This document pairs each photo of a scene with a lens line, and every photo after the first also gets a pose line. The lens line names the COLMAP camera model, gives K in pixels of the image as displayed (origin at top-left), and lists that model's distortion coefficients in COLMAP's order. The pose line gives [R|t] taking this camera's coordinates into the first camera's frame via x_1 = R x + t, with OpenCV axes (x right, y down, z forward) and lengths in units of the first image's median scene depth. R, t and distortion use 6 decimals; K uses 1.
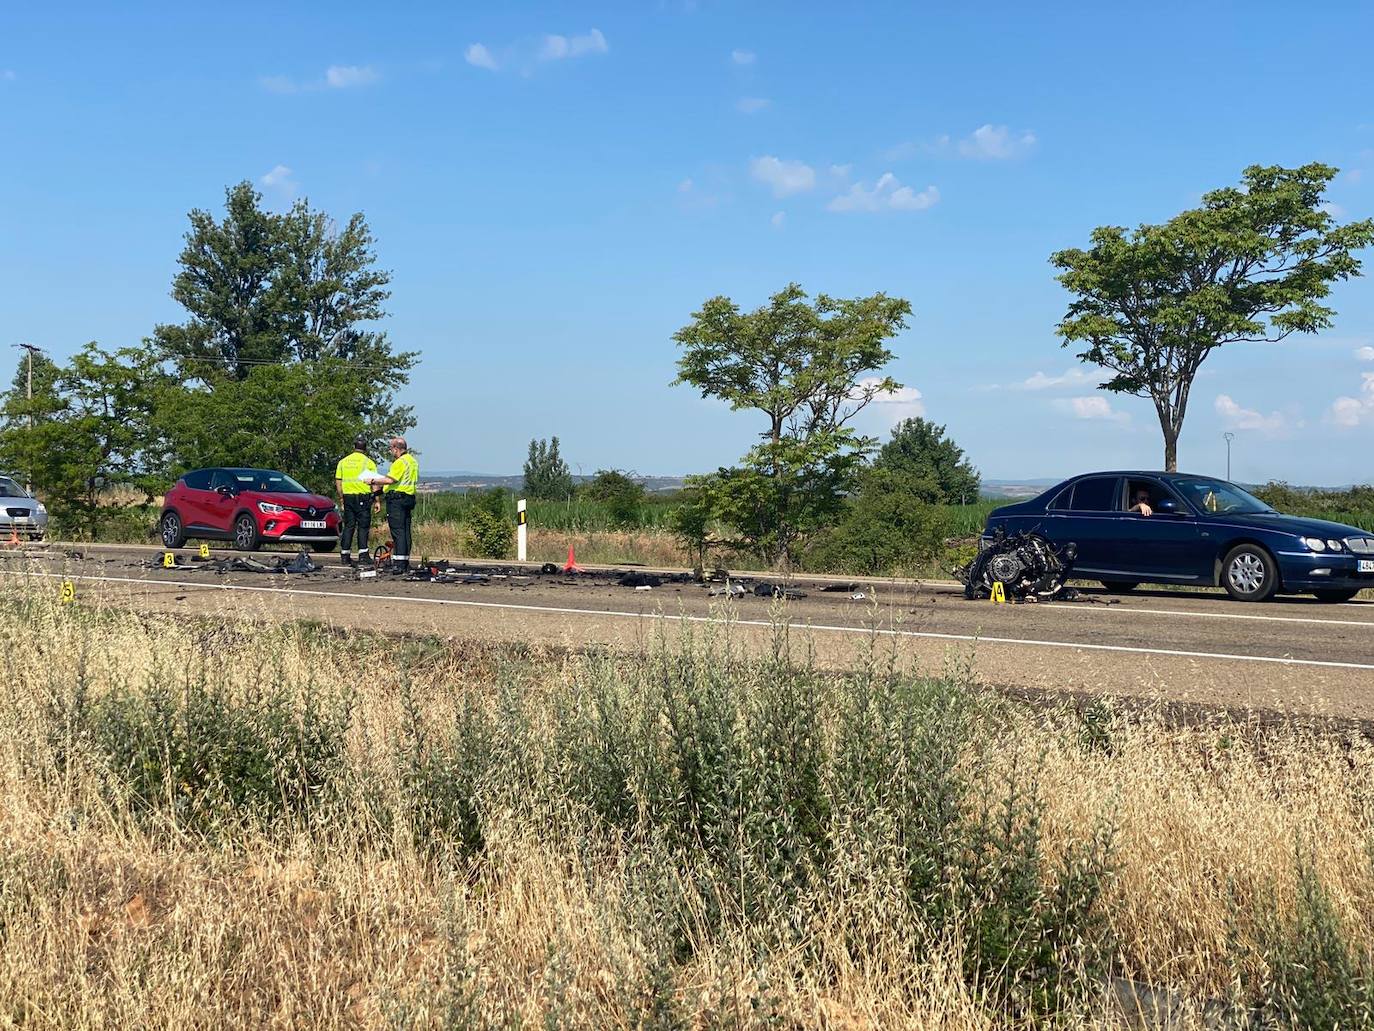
lens RADIAL K [[2059.2, 0, 685.3], [0, 2059.2, 495.0], [0, 0, 1]] dist [0.132773, -0.012048]
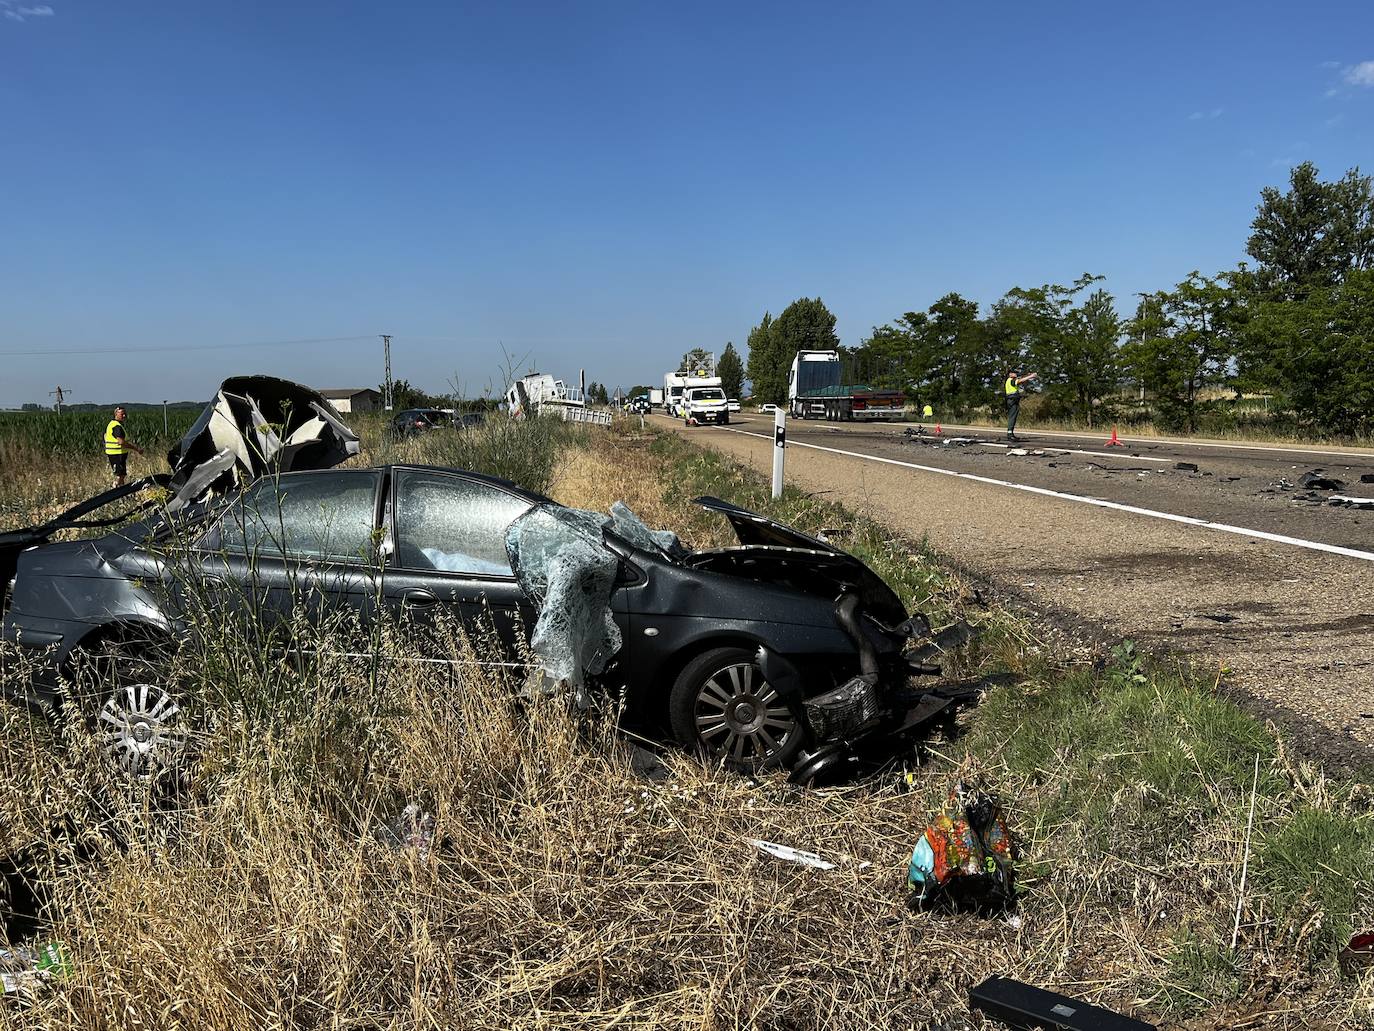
lens RADIAL K [[1140.8, 0, 687.0], [0, 1140.8, 515.5], [0, 0, 1]] dist [0.028842, -0.006879]
pose [[0.776088, 0.039162, -0.629407, -0.075121], [0.027078, 0.995080, 0.095302, -0.001092], [0.630043, -0.091006, 0.771210, 0.242226]]
